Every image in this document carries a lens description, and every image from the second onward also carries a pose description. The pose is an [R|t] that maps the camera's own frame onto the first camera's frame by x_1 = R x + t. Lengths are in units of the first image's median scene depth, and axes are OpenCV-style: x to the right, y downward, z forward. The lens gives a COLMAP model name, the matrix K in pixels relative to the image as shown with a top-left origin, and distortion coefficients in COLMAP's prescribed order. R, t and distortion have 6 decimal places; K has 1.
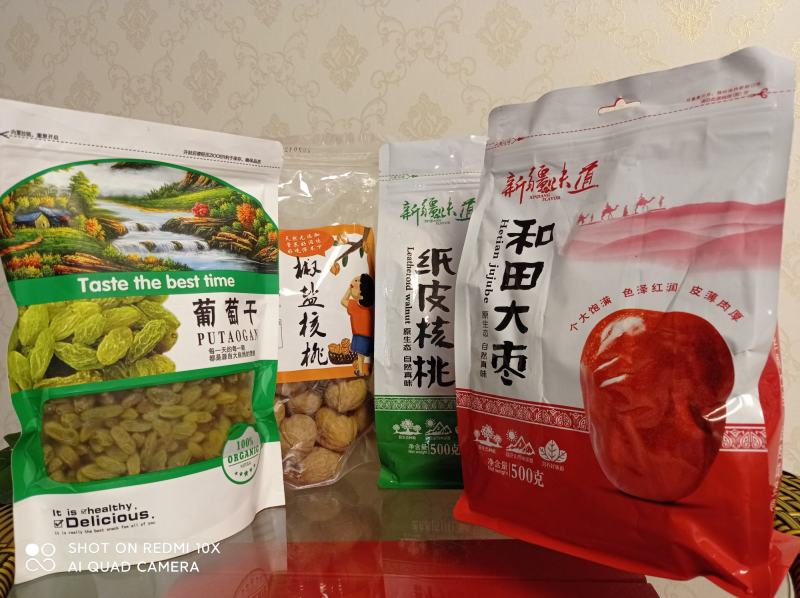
lens RADIAL K [[609.0, 0, 400.0], [0, 609.0, 299.0], [0, 0, 1]] dist [-0.004542, 0.002582]
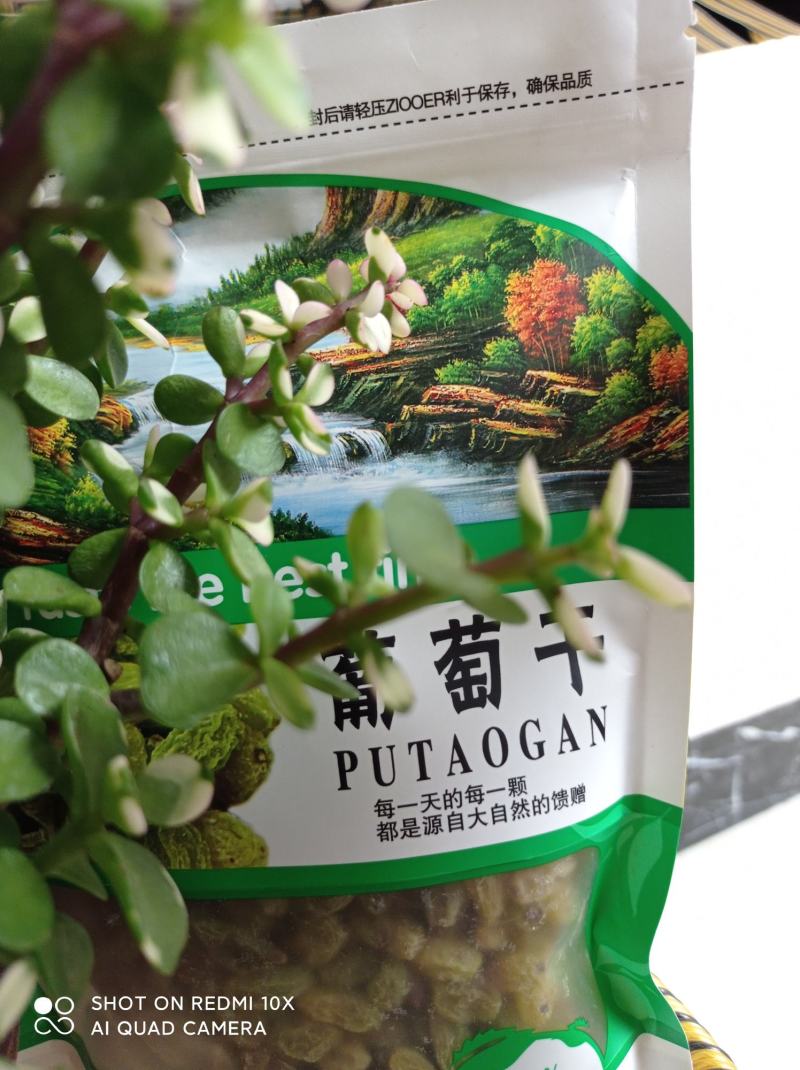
lens RADIAL K [[814.5, 0, 405.5], [0, 814.5, 537.5], [0, 0, 1]] dist [-0.004542, 0.002582]
pose [[0.690551, 0.089270, -0.717754, -0.028562], [0.066350, 0.980351, 0.185766, -0.124487], [0.720234, -0.175904, 0.671059, 0.799395]]
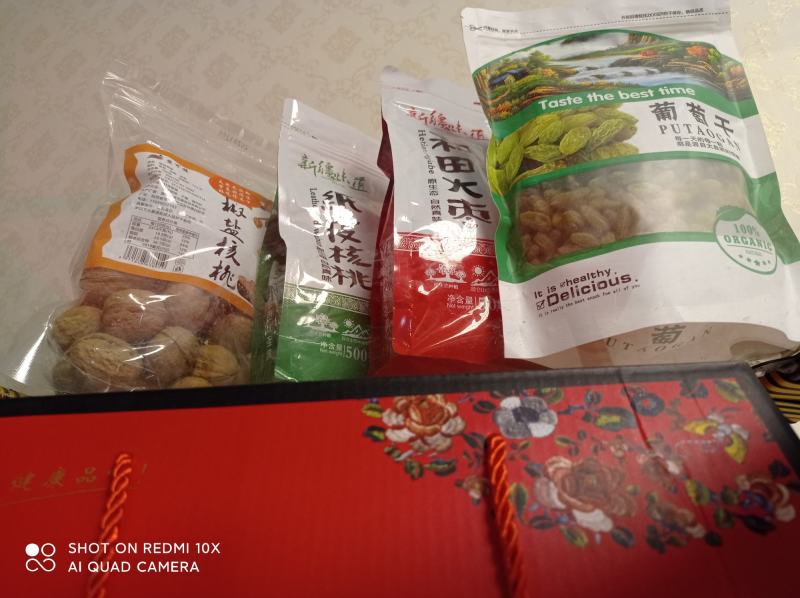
lens RADIAL K [[609.5, 0, 400.0], [0, 609.5, 299.0], [0, 0, 1]] dist [-0.001357, -0.000130]
pose [[0.683274, -0.317450, -0.657543, -0.076126], [-0.029606, 0.887758, -0.459358, 0.760560], [0.729562, 0.333334, 0.597183, 0.248456]]
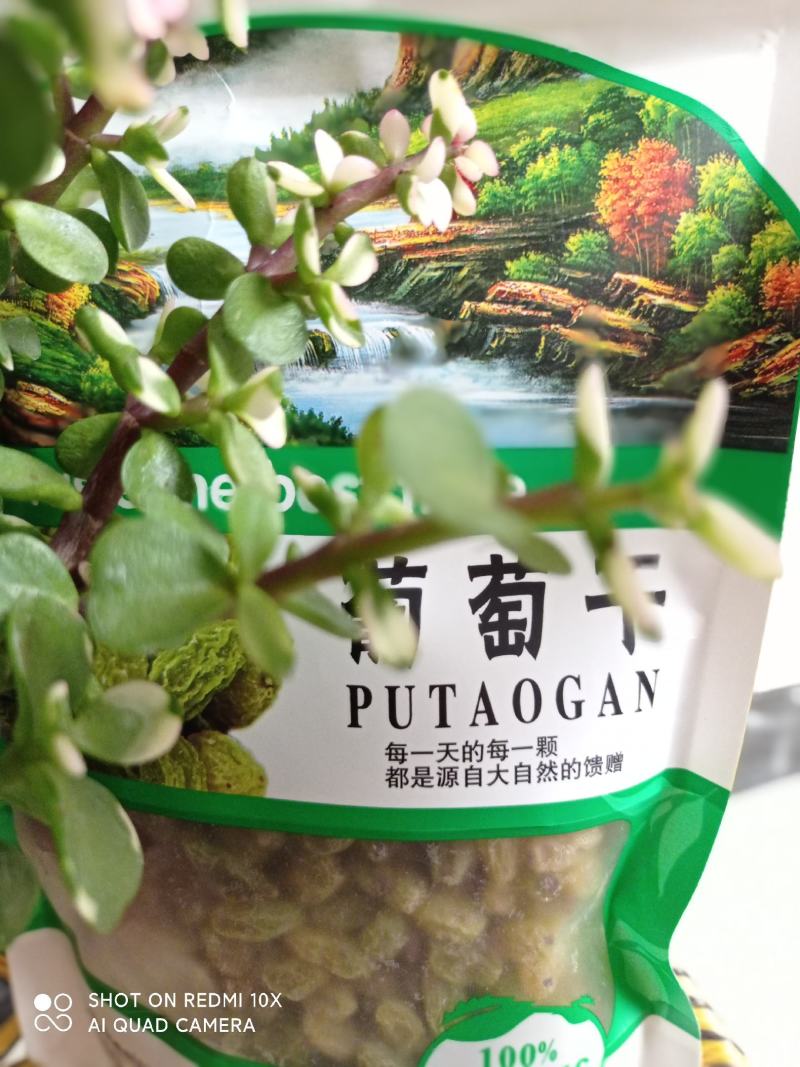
lens RADIAL K [[851.1, 0, 400.0], [0, 851.1, 533.5], [0, 0, 1]] dist [-0.020874, 0.000499]
pose [[0.618153, 0.225169, -0.753117, -0.048168], [-0.016000, 0.961500, 0.274339, -0.117435], [0.785895, -0.157534, 0.597957, 0.828944]]
